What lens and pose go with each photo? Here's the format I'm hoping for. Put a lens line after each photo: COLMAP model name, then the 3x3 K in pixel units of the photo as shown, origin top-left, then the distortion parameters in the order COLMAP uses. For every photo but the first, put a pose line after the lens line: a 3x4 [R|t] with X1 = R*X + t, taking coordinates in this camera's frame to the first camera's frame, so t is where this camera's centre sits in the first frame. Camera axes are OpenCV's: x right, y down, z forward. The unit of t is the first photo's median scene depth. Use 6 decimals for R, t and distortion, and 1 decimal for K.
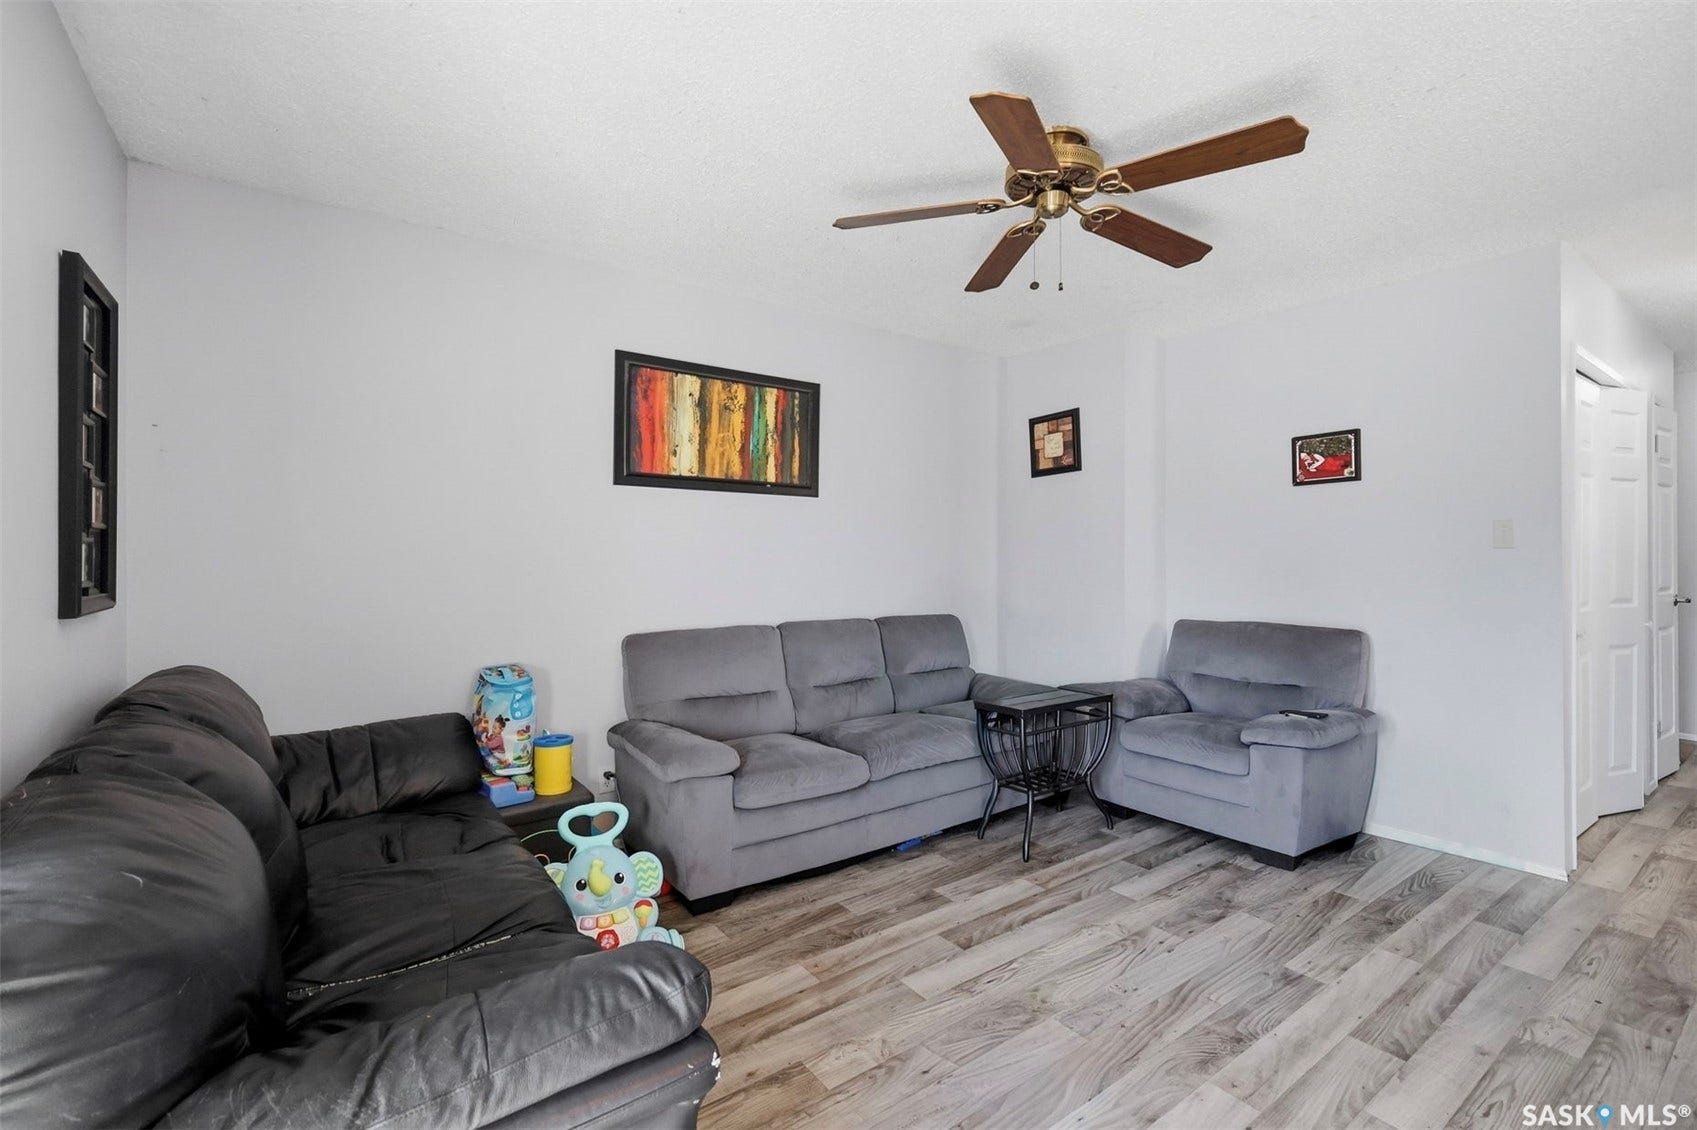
lens RADIAL K [[741.2, 0, 856.0], [0, 741.2, 553.4], [0, 0, 1]] dist [-0.000803, 0.000571]
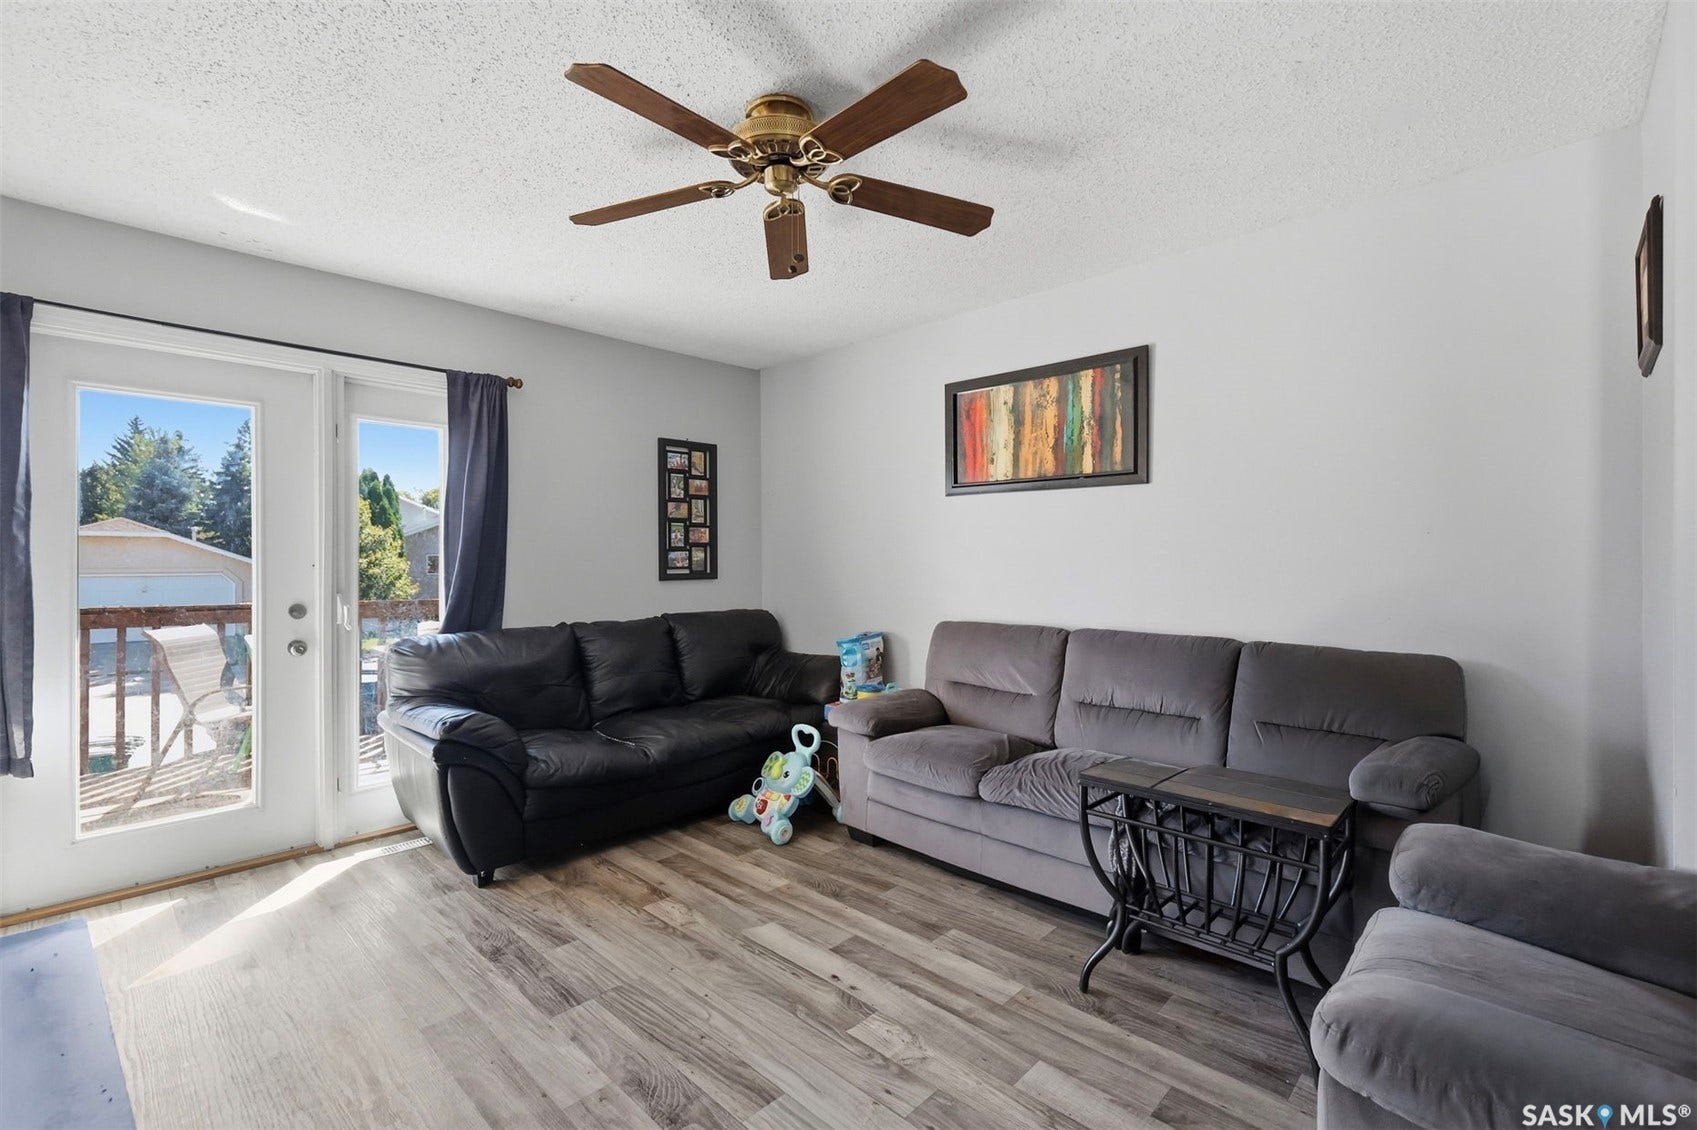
lens RADIAL K [[741.2, 0, 854.2], [0, 741.2, 560.4], [0, 0, 1]] dist [-0.000803, 0.000571]
pose [[0.177588, -0.002018, -0.984103, 0.790878], [0.000638, 0.999998, -0.001935, 0.013272], [0.984105, -0.000284, 0.177589, 0.603053]]
